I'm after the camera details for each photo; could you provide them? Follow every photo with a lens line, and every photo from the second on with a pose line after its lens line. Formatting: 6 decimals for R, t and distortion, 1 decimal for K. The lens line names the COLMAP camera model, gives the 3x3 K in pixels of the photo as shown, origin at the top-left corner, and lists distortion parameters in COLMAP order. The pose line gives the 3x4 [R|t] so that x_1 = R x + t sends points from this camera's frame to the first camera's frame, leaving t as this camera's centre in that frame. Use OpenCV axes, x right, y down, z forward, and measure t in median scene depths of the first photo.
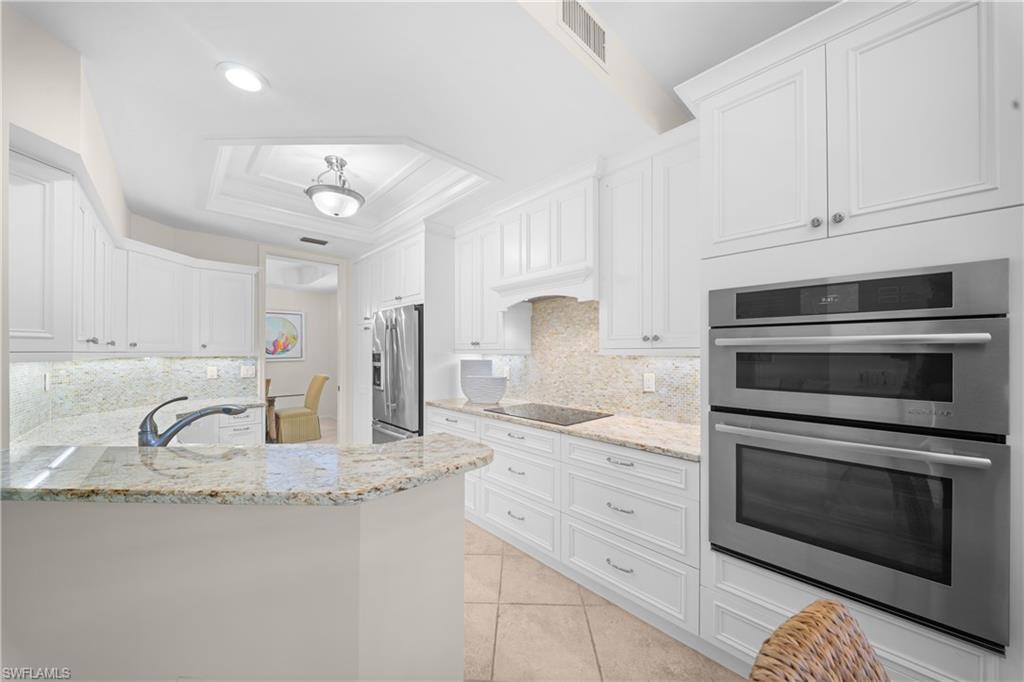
lens RADIAL K [[358.4, 0, 504.0], [0, 358.4, 345.4], [0, 0, 1]] dist [-0.002380, -0.000461]
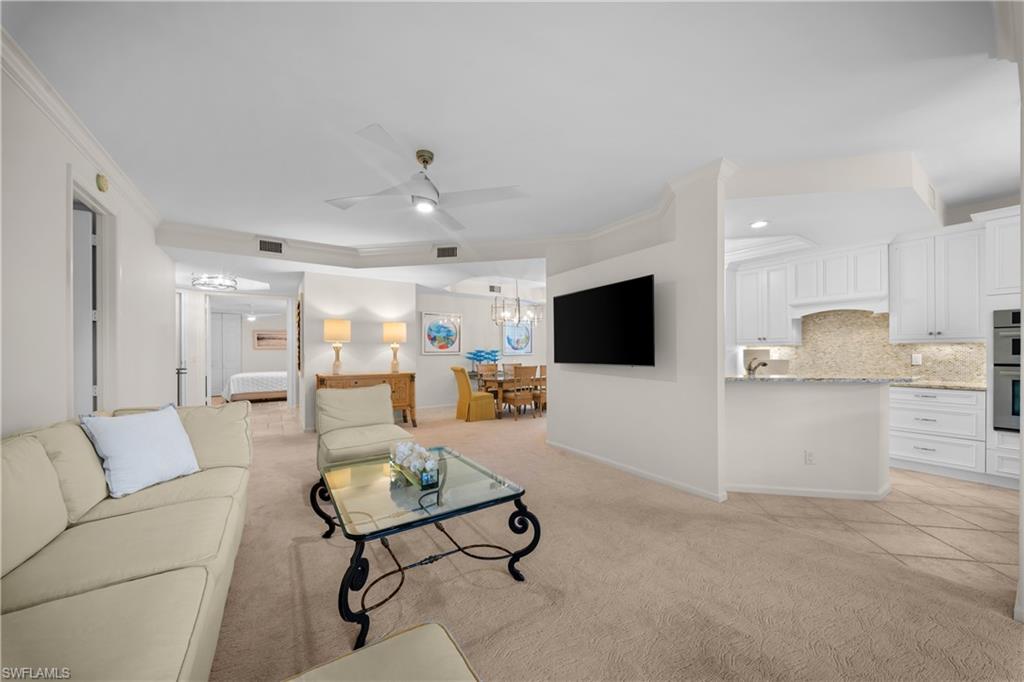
lens RADIAL K [[358.4, 0, 518.8], [0, 358.4, 348.0], [0, 0, 1]] dist [-0.002380, -0.000461]
pose [[0.988522, -0.000854, -0.151076, -1.261706], [0.001135, 0.999998, 0.001772, 0.043655], [0.151074, -0.001923, 0.988521, -1.016223]]
